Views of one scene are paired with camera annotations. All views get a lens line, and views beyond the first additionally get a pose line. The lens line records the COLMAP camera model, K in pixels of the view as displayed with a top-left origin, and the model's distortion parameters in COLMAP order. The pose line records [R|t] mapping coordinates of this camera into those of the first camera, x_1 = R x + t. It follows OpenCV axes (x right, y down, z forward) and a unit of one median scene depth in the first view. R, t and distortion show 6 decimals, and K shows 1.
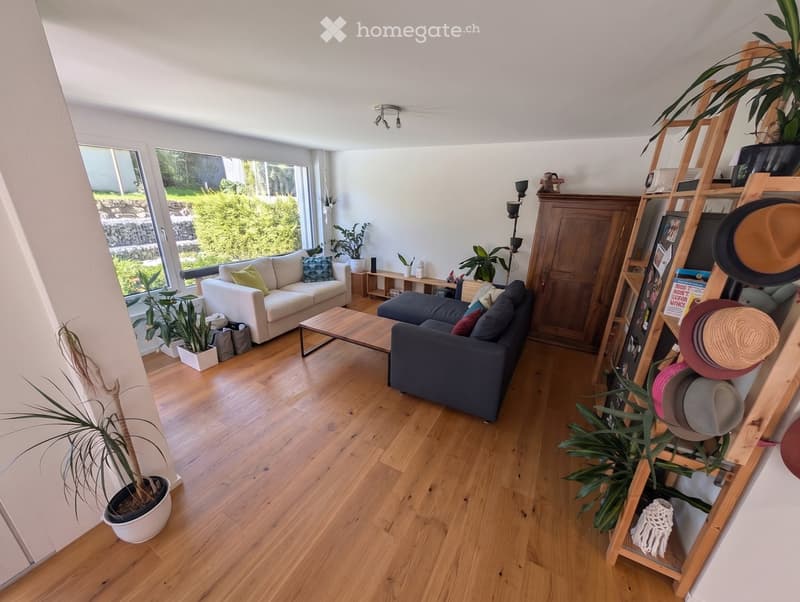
lens RADIAL K [[303.2, 0, 402.1], [0, 303.2, 296.8], [0, 0, 1]] dist [0.001959, -0.000030]
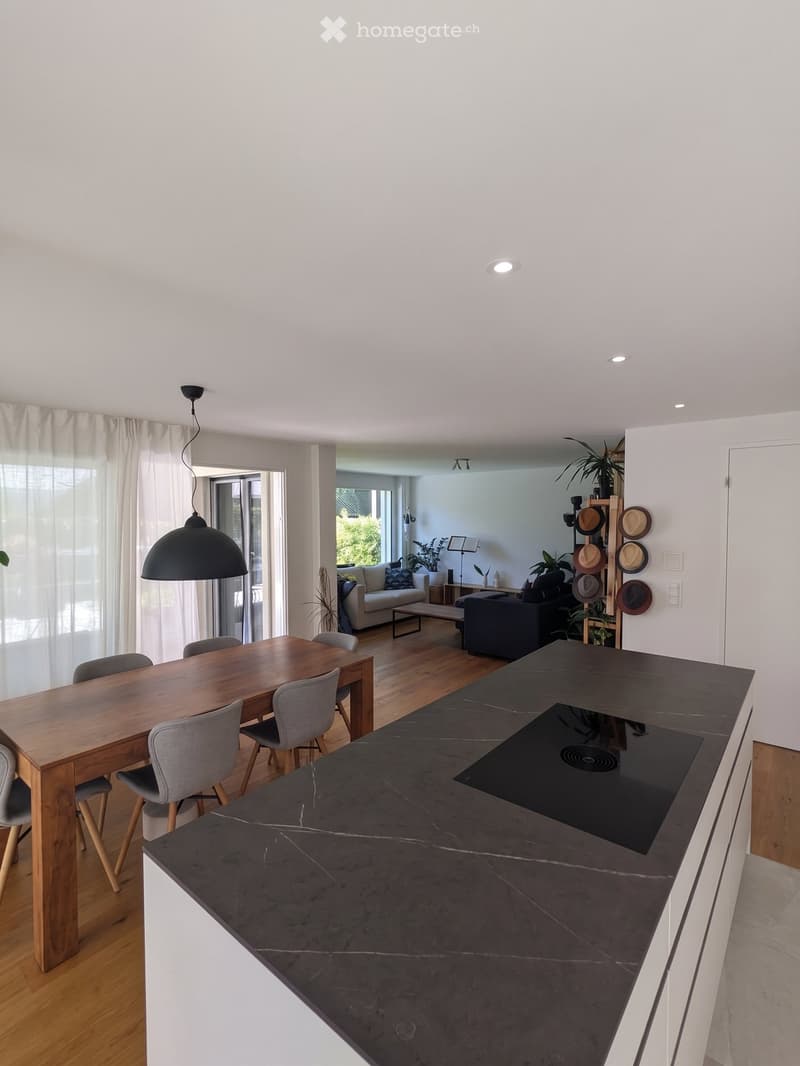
lens RADIAL K [[506.4, 0, 402.1], [0, 506.4, 532.6], [0, 0, 1]] dist [0.000521, 0.000017]
pose [[0.983530, -0.024289, -0.179105, 0.057135], [-0.029602, 0.955903, -0.292187, 0.264774], [0.178304, 0.292677, 0.939440, -0.706768]]
